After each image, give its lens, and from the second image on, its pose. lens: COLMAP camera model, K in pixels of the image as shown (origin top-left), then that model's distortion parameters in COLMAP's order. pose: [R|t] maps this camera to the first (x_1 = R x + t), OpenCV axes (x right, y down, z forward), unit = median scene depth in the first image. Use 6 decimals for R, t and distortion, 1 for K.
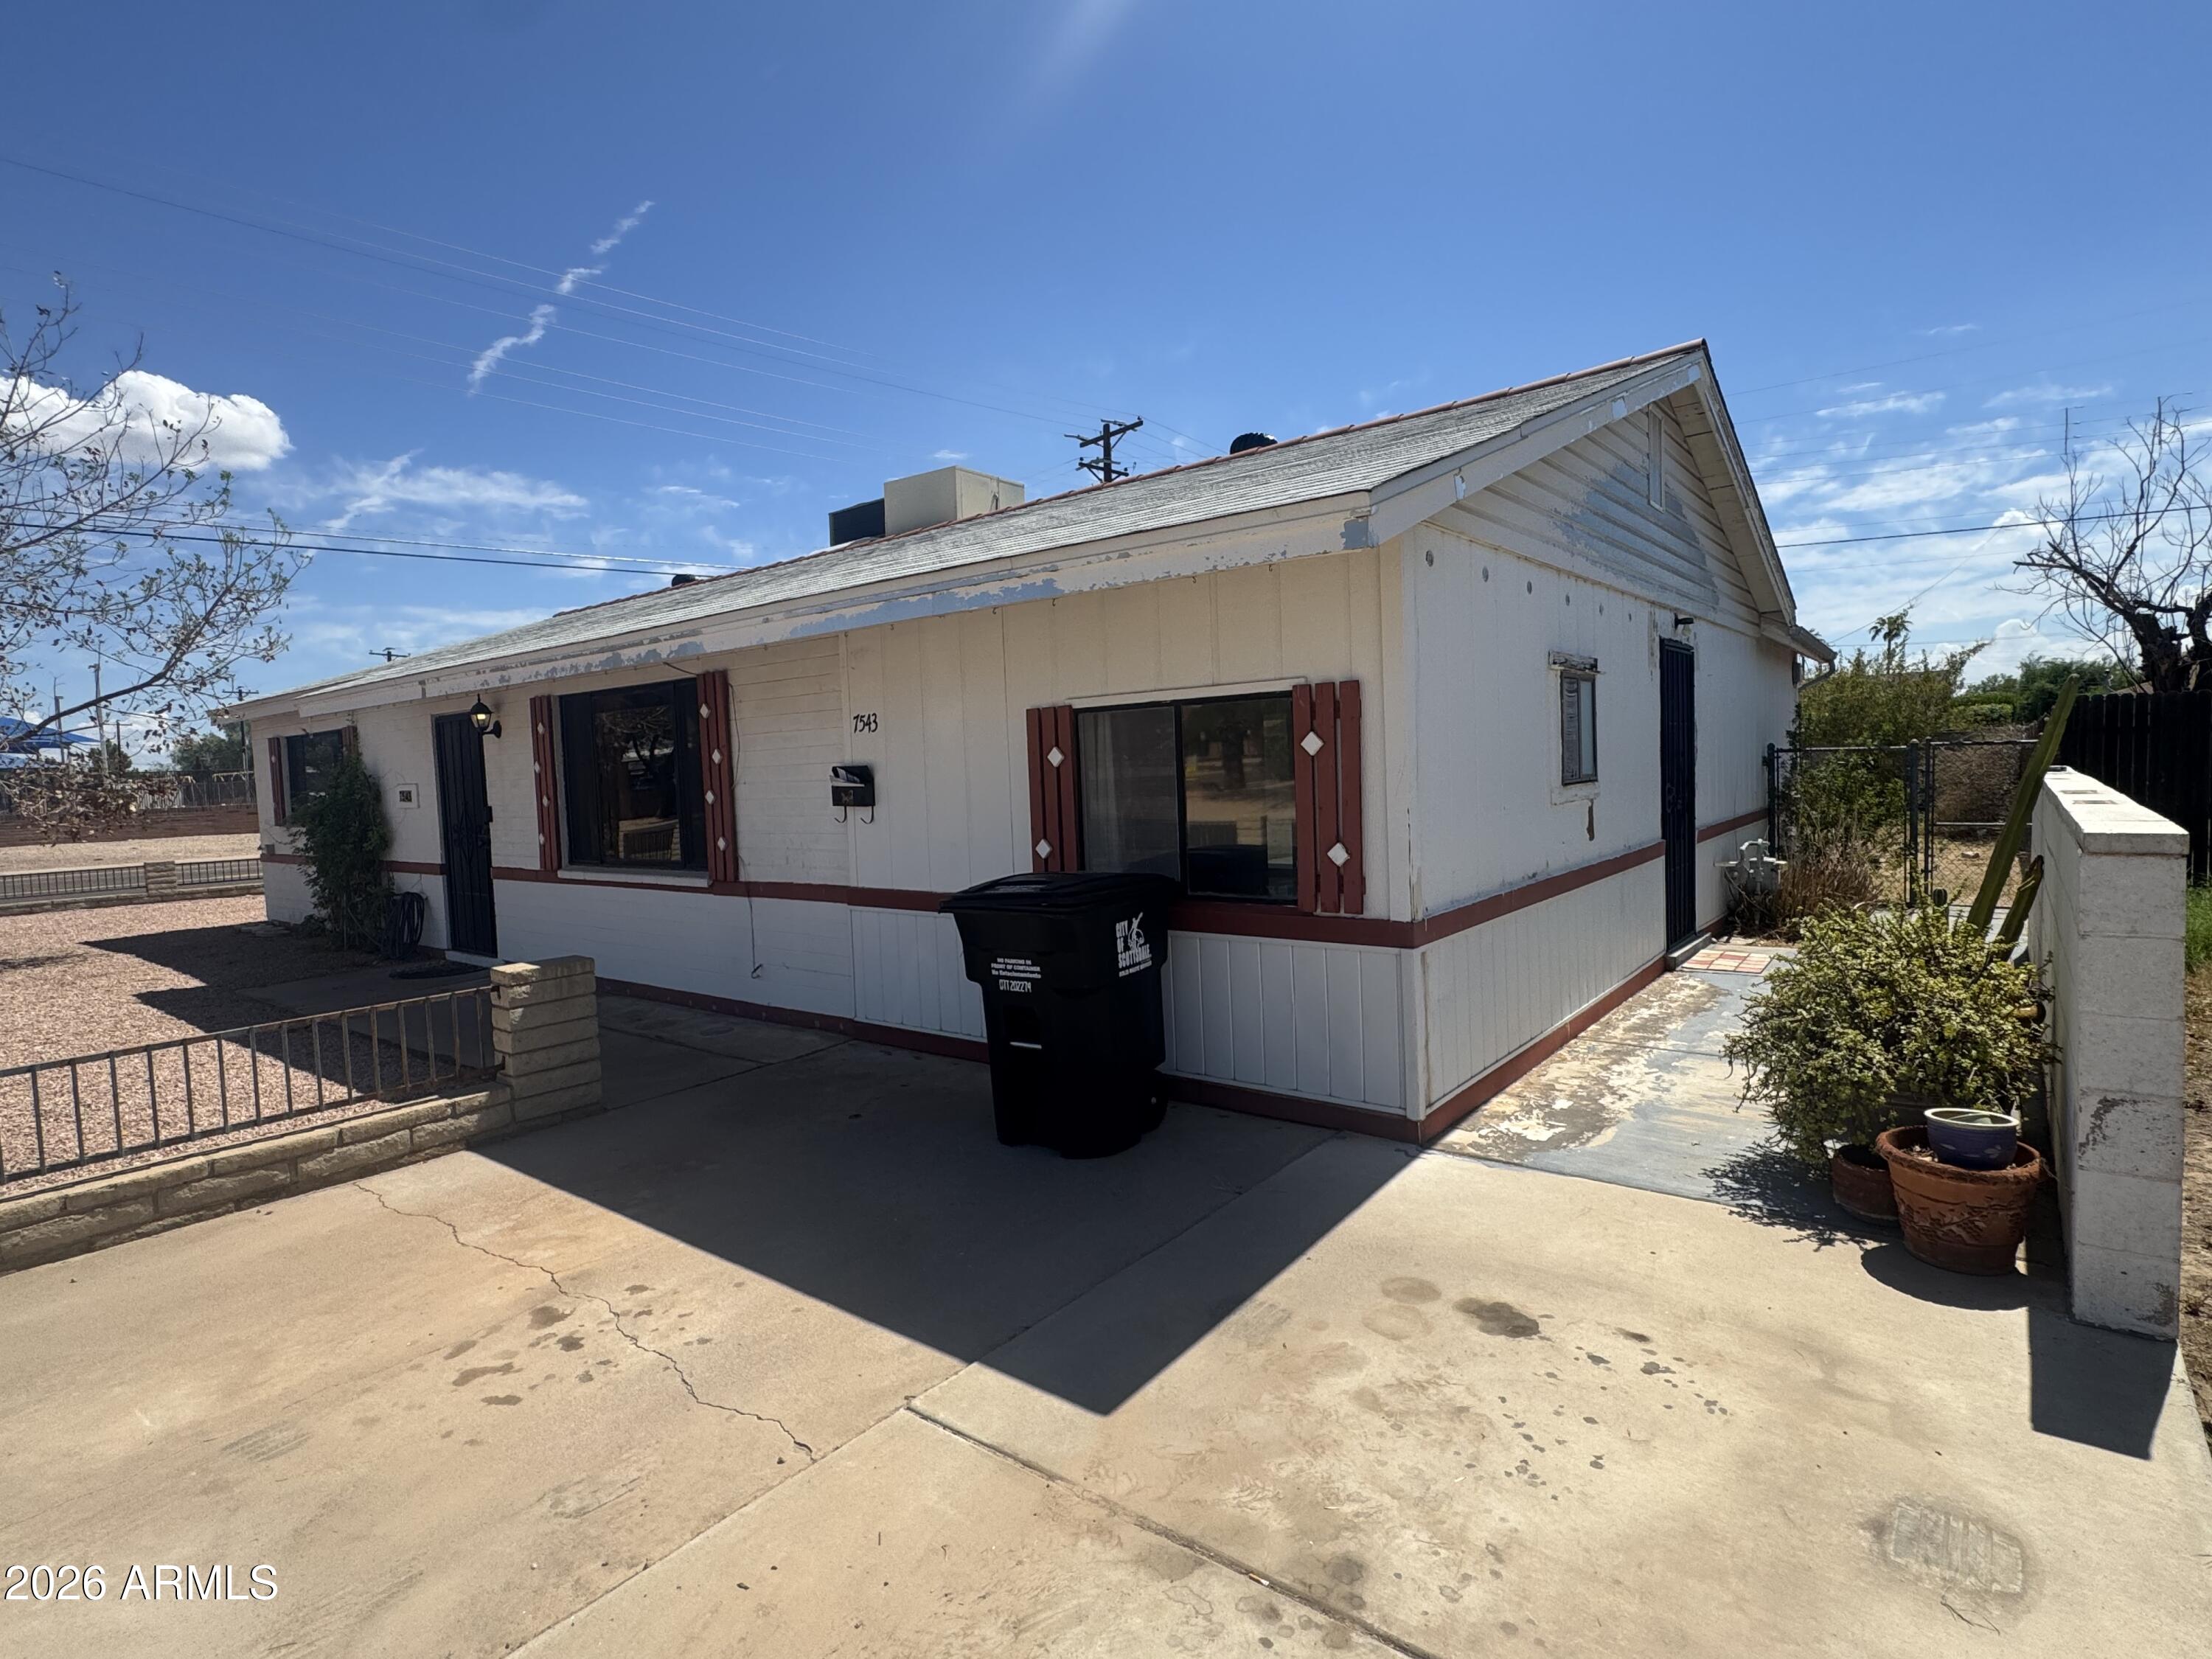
lens RADIAL K [[1118.9, 0, 1107.8], [0, 1118.9, 828.6], [0, 0, 1]] dist [0.000086, 0.000195]
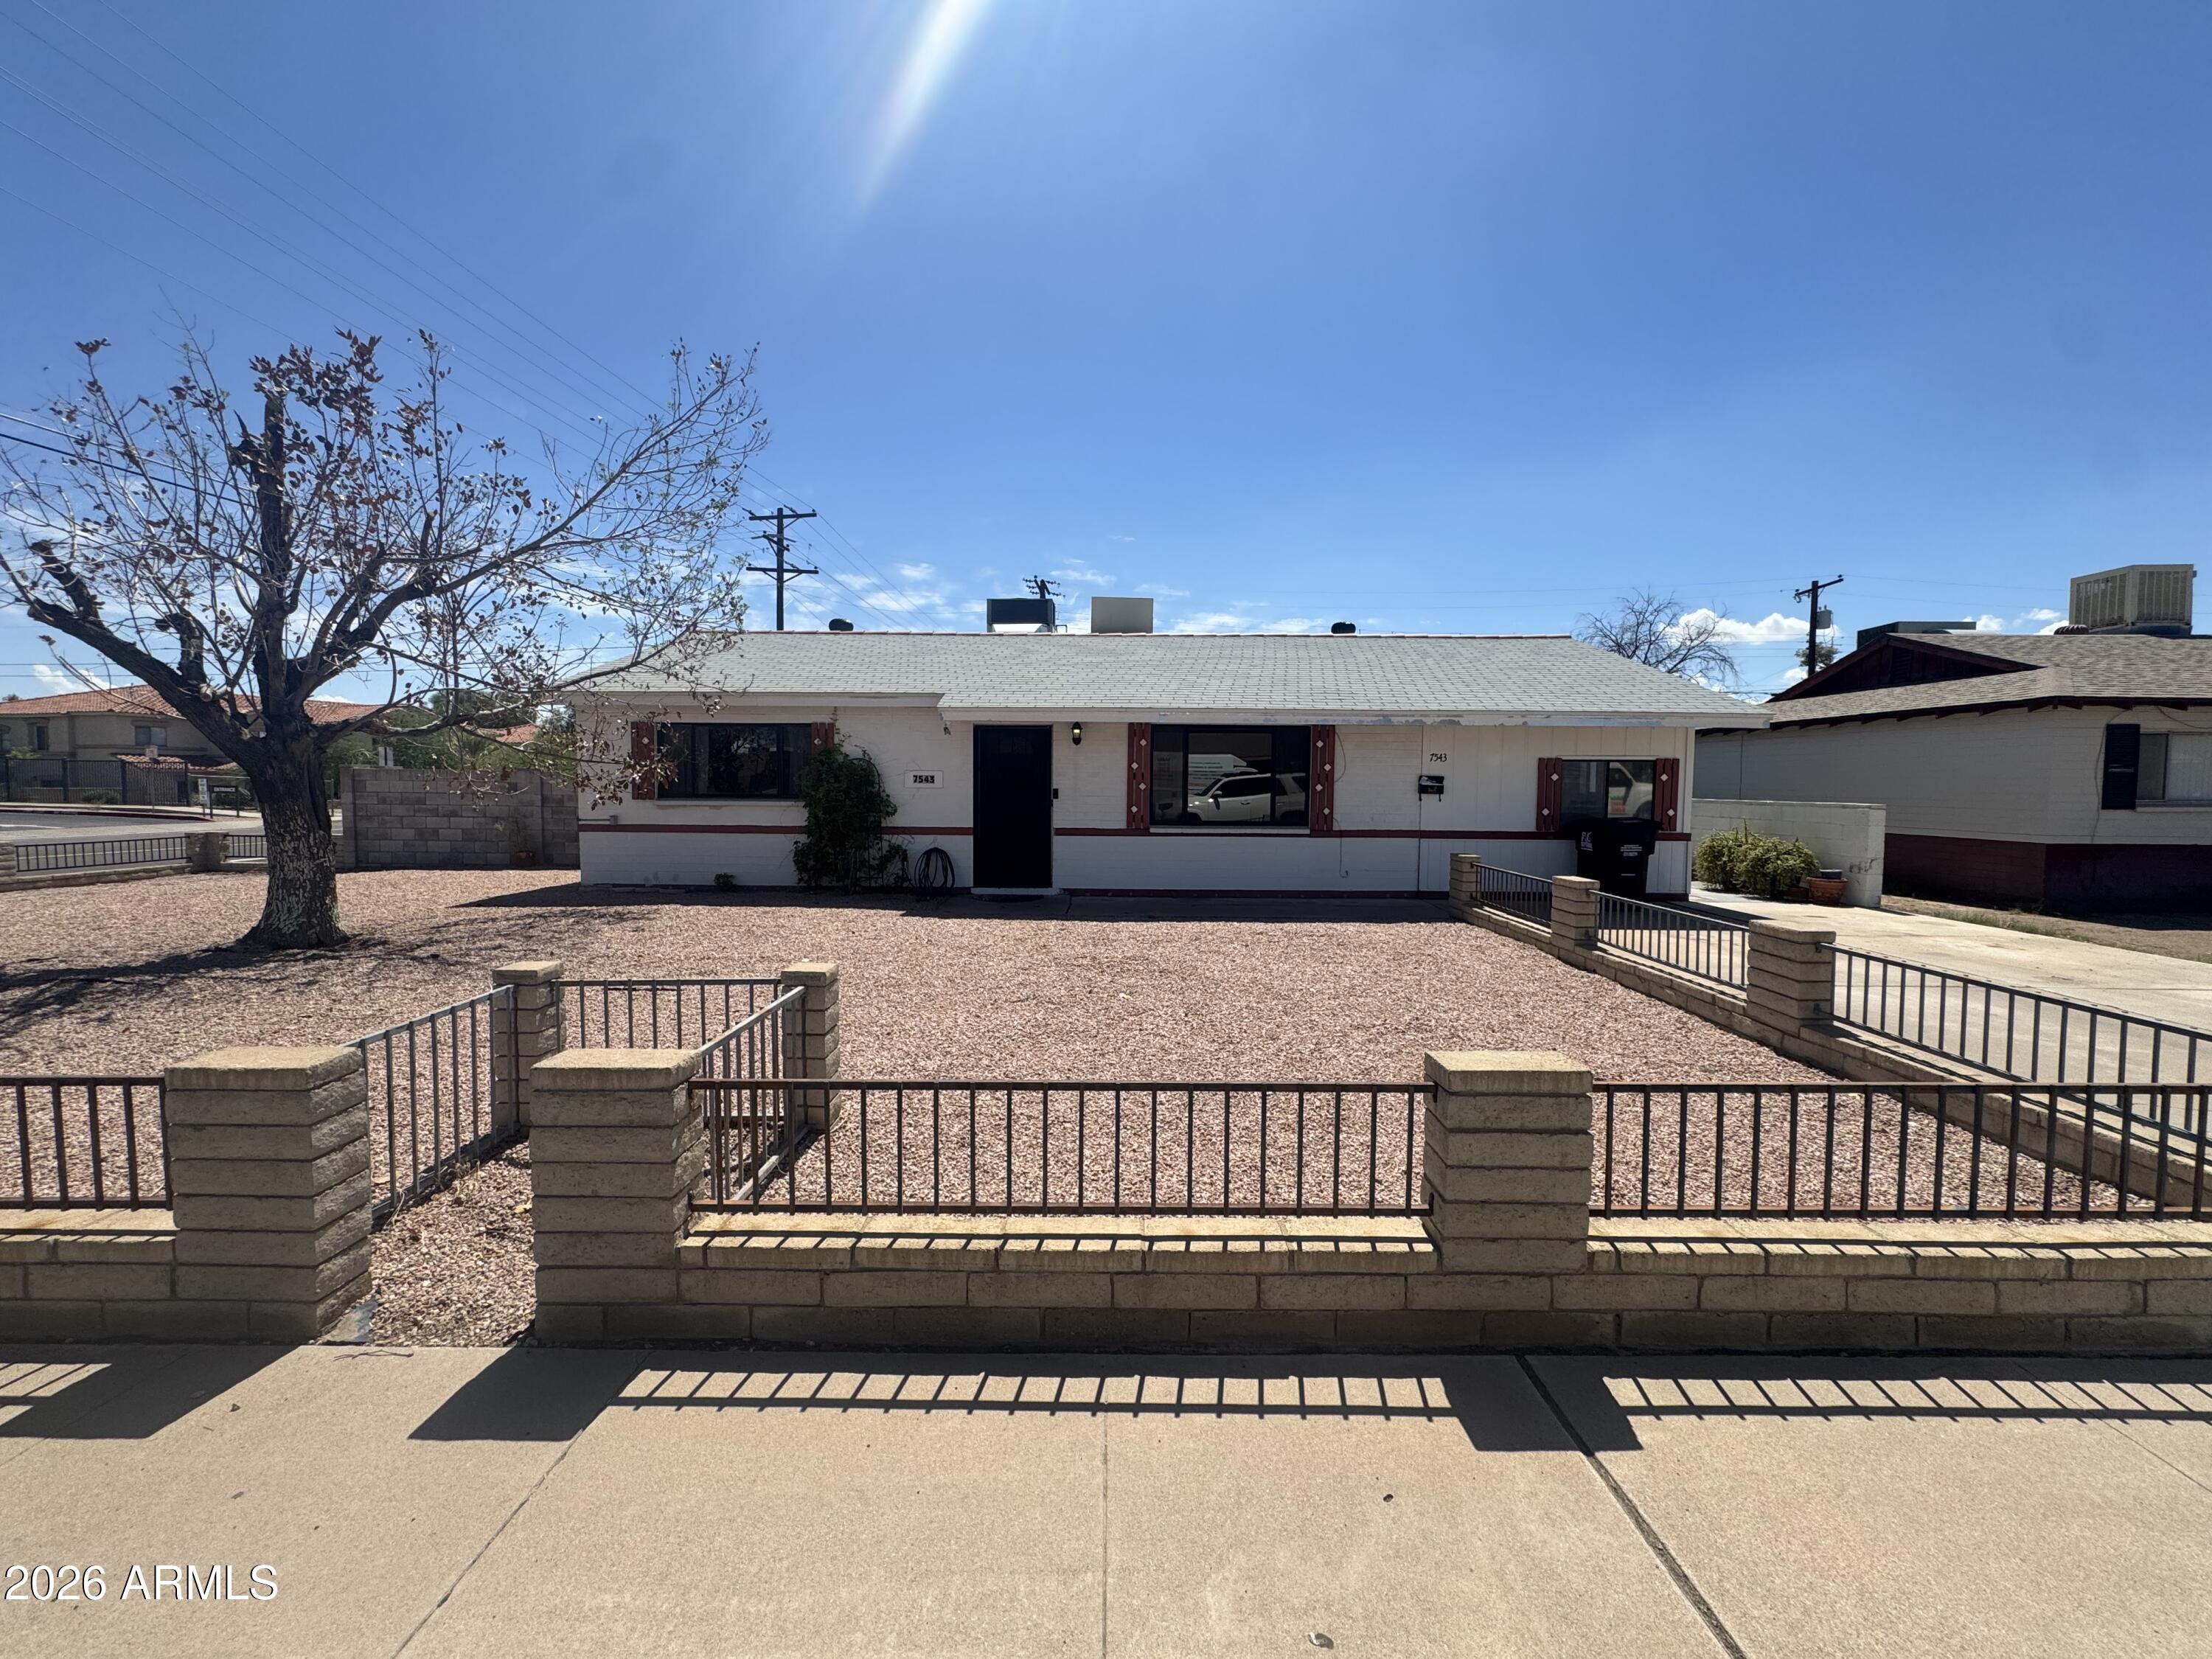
lens RADIAL K [[891.2, 0, 1109.7], [0, 891.2, 828.4], [0, 0, 1]] dist [0.000218, -0.000055]
pose [[0.790879, 0.017102, 0.611734, -1.624061], [-0.004427, 0.999743, -0.022225, 0.081634], [-0.611956, 0.014869, 0.790752, -0.017466]]
